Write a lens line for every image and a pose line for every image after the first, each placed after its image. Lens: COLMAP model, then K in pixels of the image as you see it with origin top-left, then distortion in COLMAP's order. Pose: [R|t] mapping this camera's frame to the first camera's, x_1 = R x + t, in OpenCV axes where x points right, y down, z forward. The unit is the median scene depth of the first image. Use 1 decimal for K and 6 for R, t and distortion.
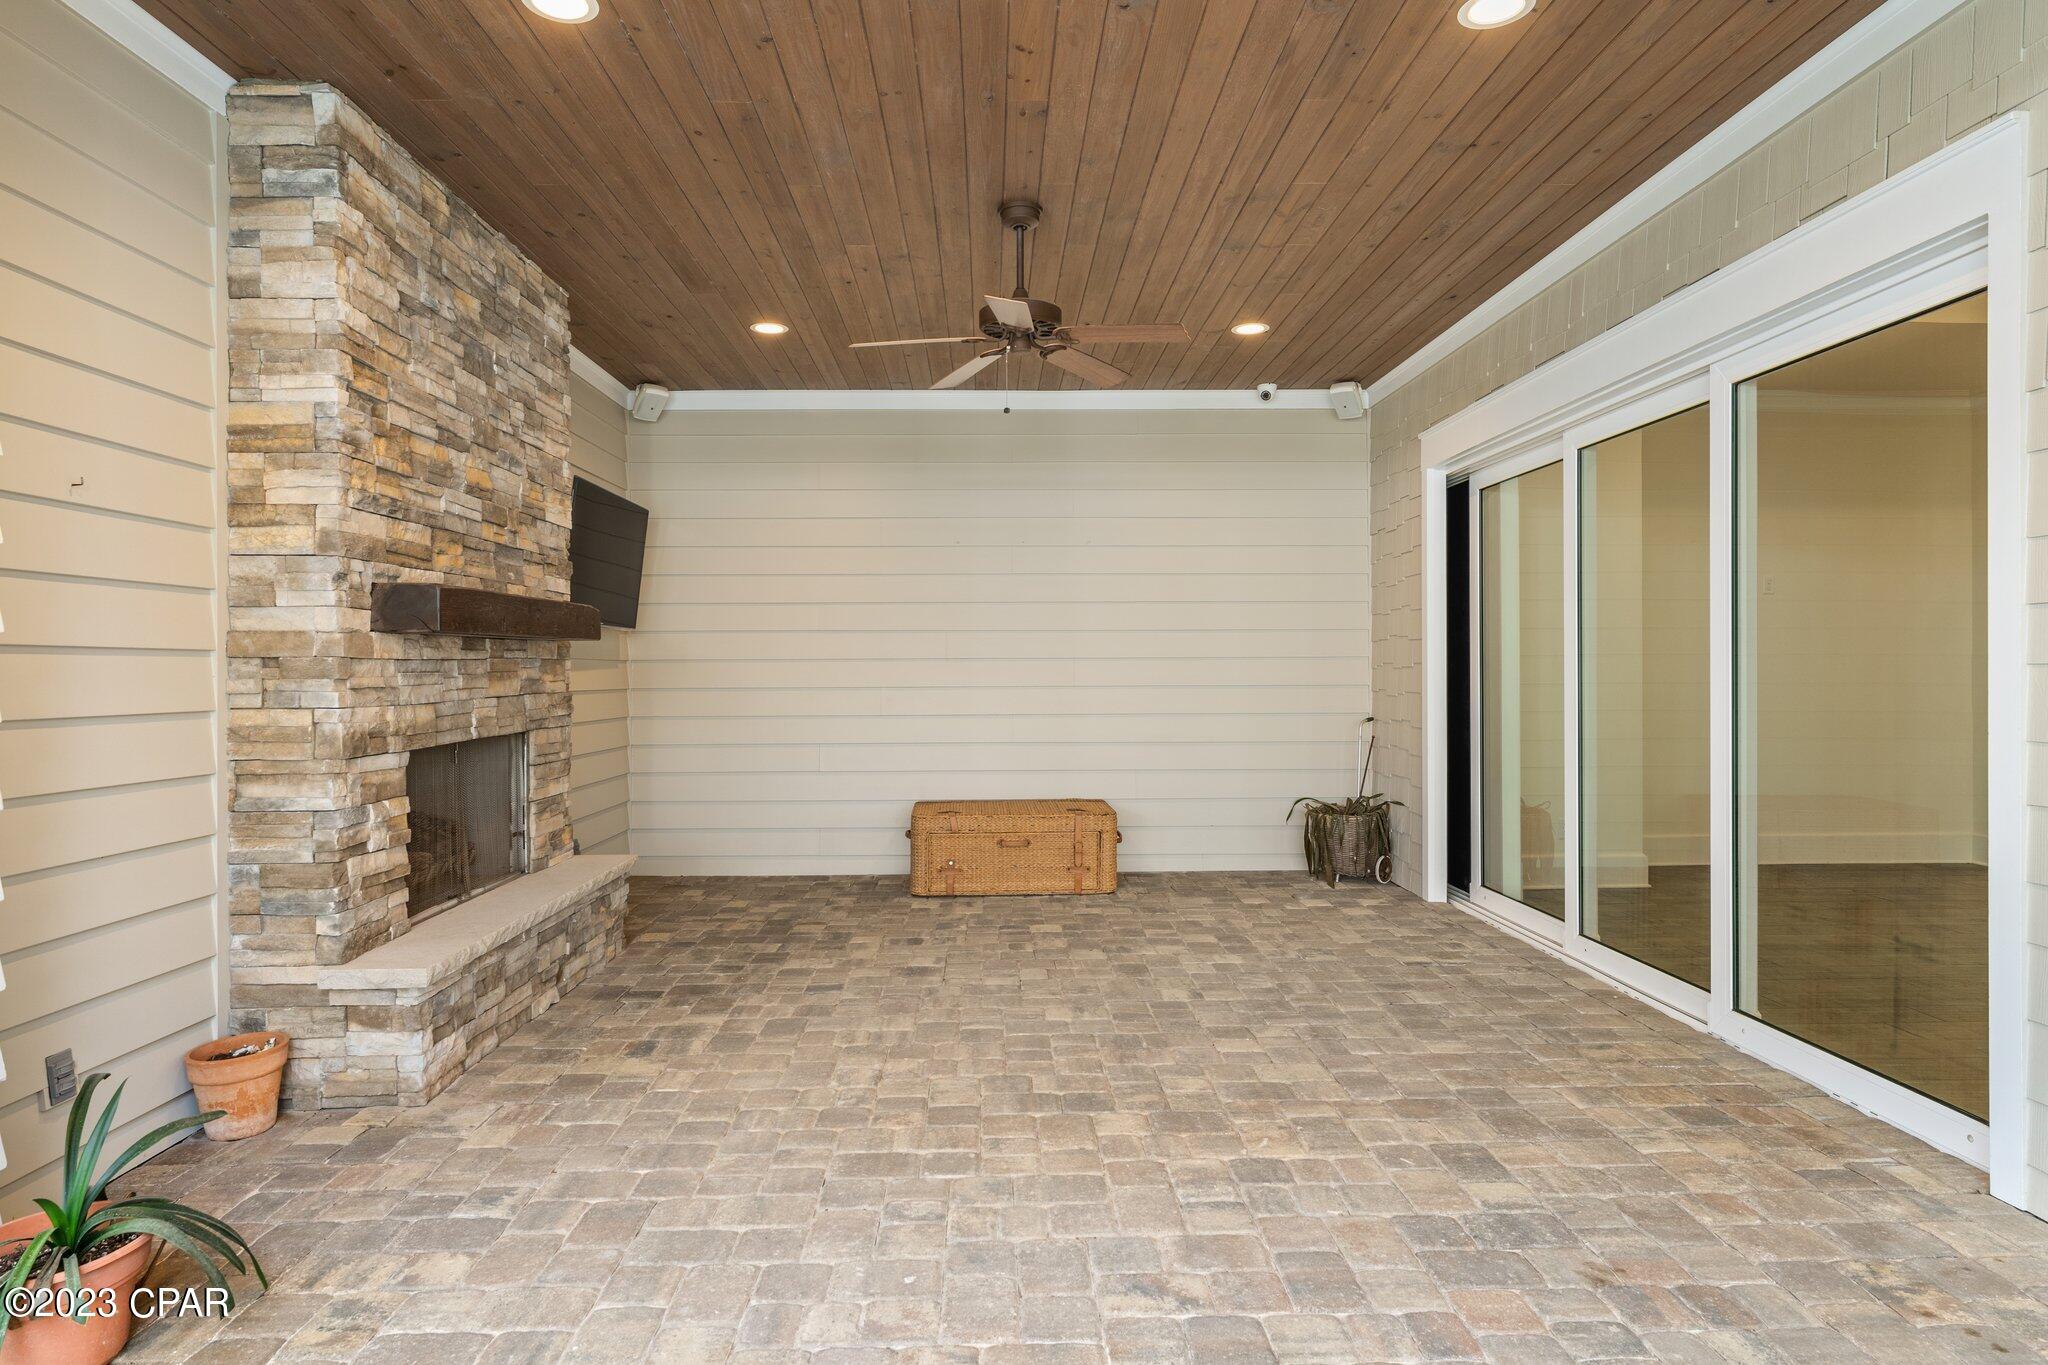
lens RADIAL K [[1129.8, 0, 1017.7], [0, 1129.8, 678.7], [0, 0, 1]] dist [-0.018801, -0.000117]
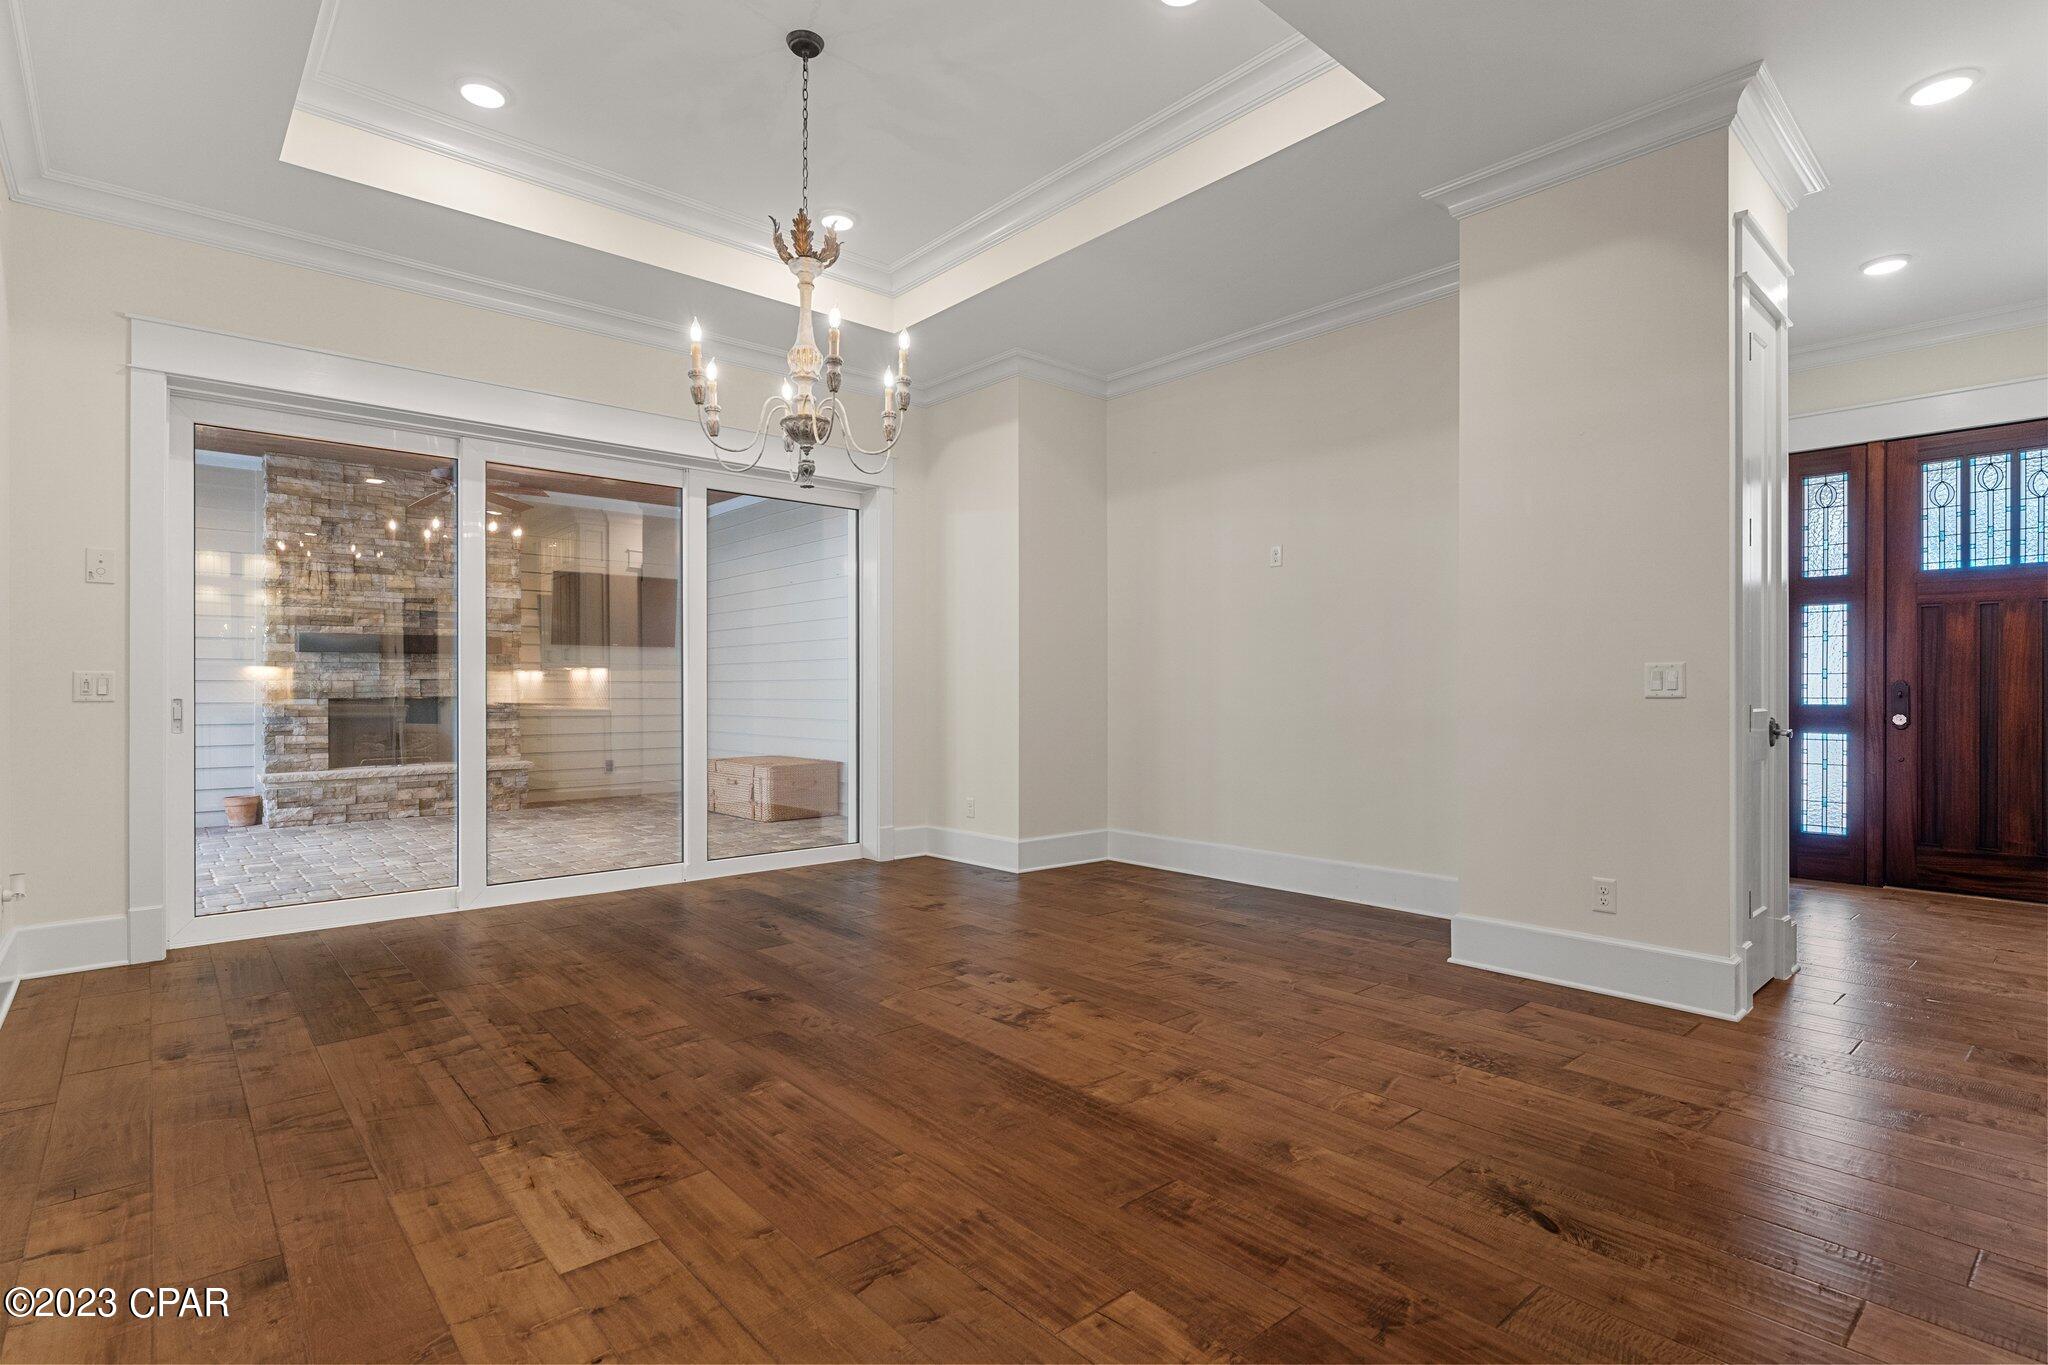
lens RADIAL K [[997.4, 0, 1017.0], [0, 997.4, 686.9], [0, 0, 1]] dist [0.003003, 0.000514]
pose [[0.638565, 0.003209, -0.769561, 2.243146], [-0.007015, 0.999974, -0.001651, 0.031848], [0.769536, 0.006453, 0.638571, 0.782916]]
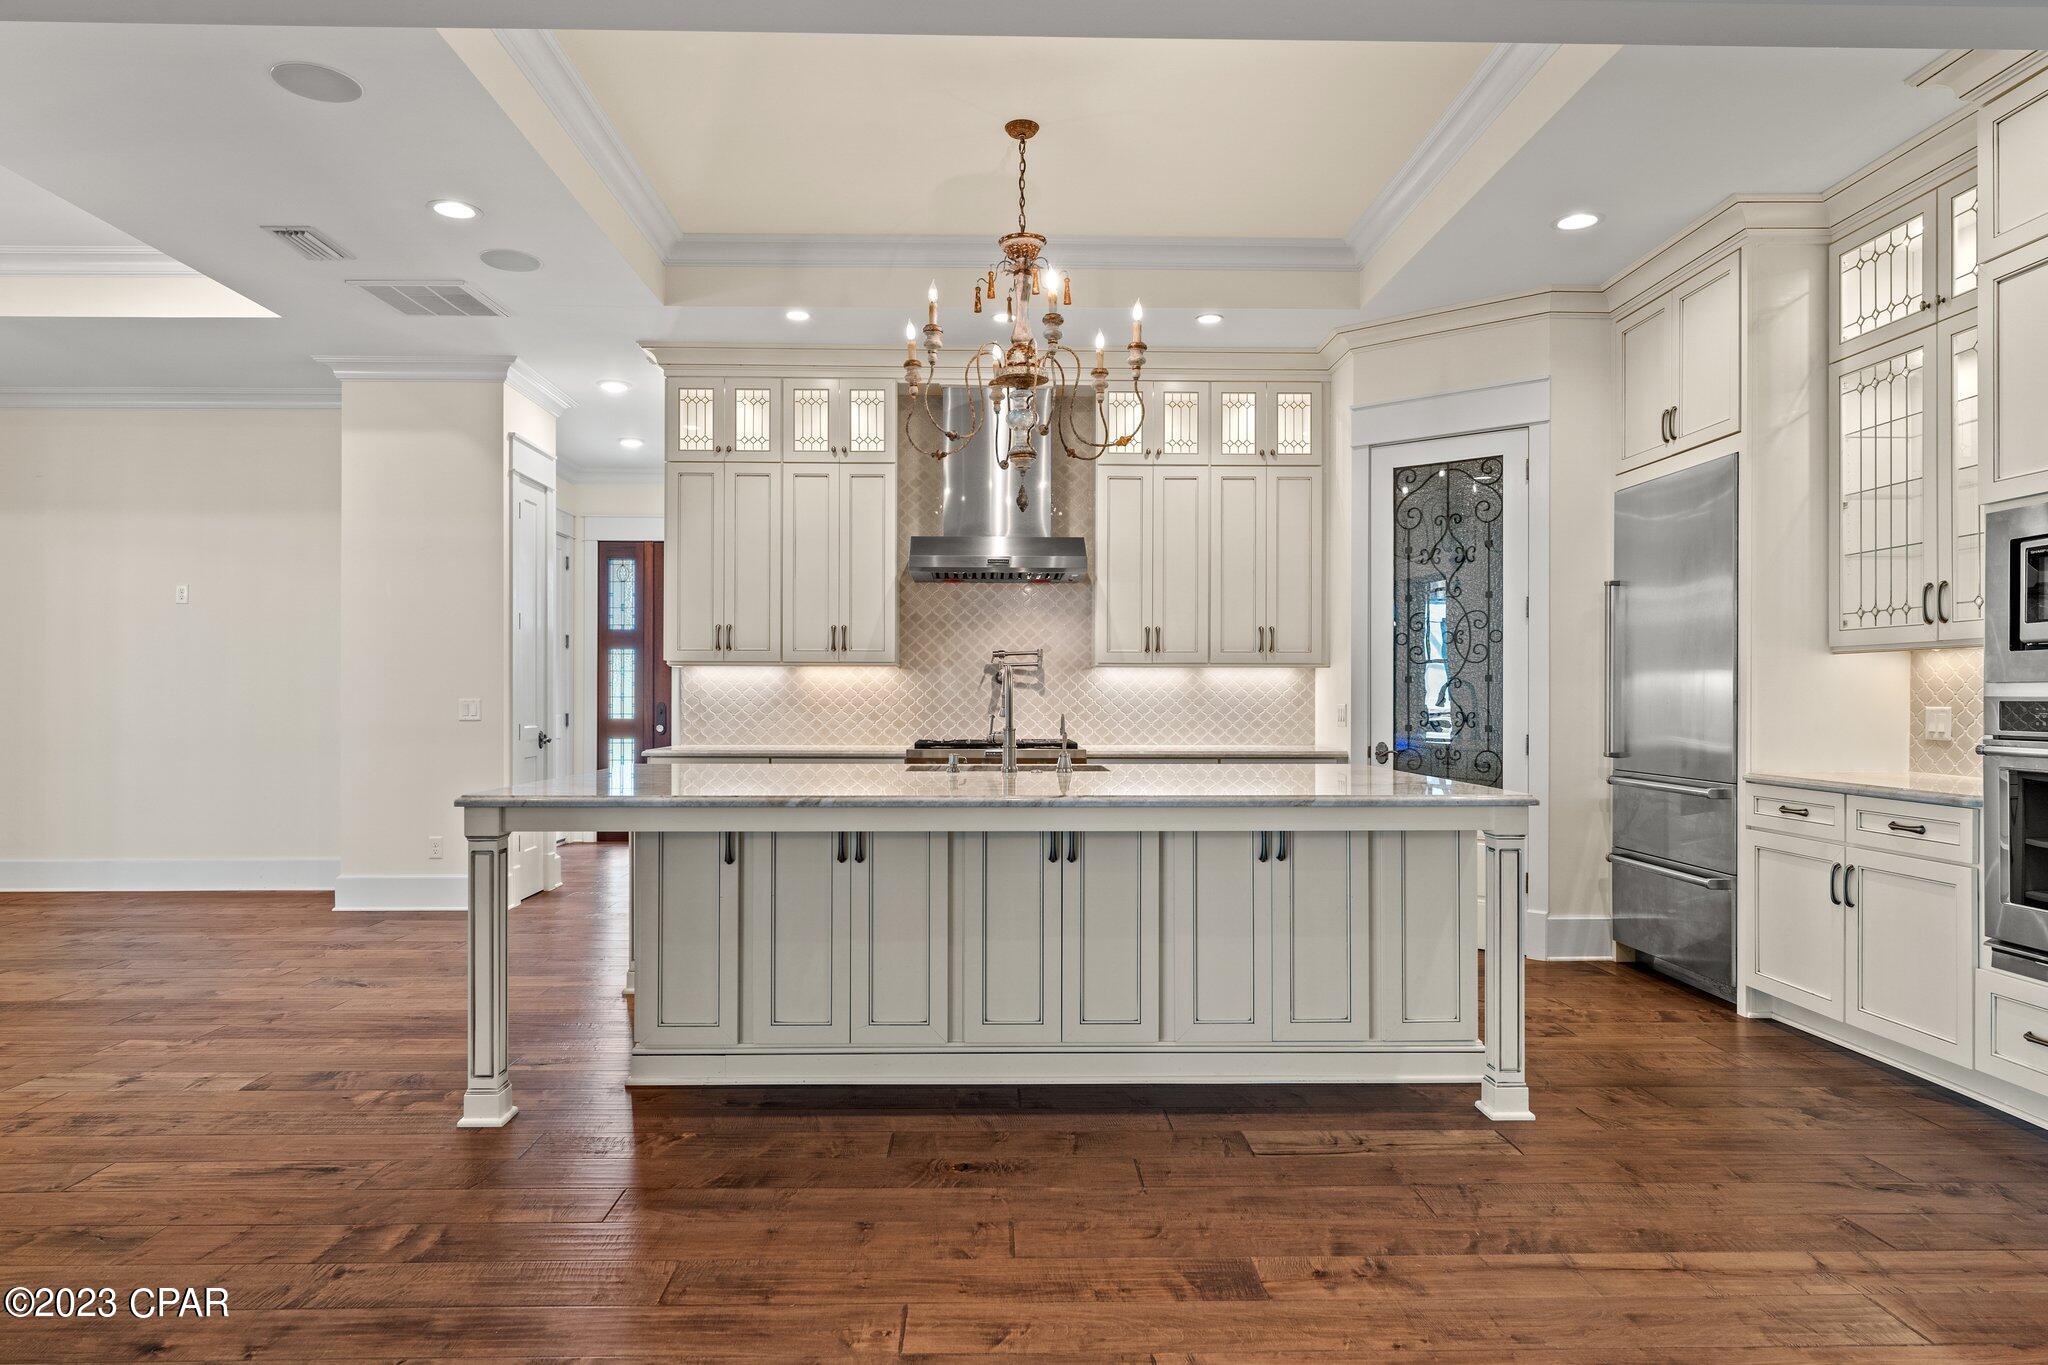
lens RADIAL K [[1239.0, 0, 1014.9], [0, 1239.0, 691.4], [0, 0, 1]] dist [-0.009332, 0.001547]
pose [[0.999971, 0.005248, -0.005567, 2.746523], [-0.005291, 0.999957, -0.007680, 0.002612], [0.005527, 0.007709, 0.999955, -0.022150]]
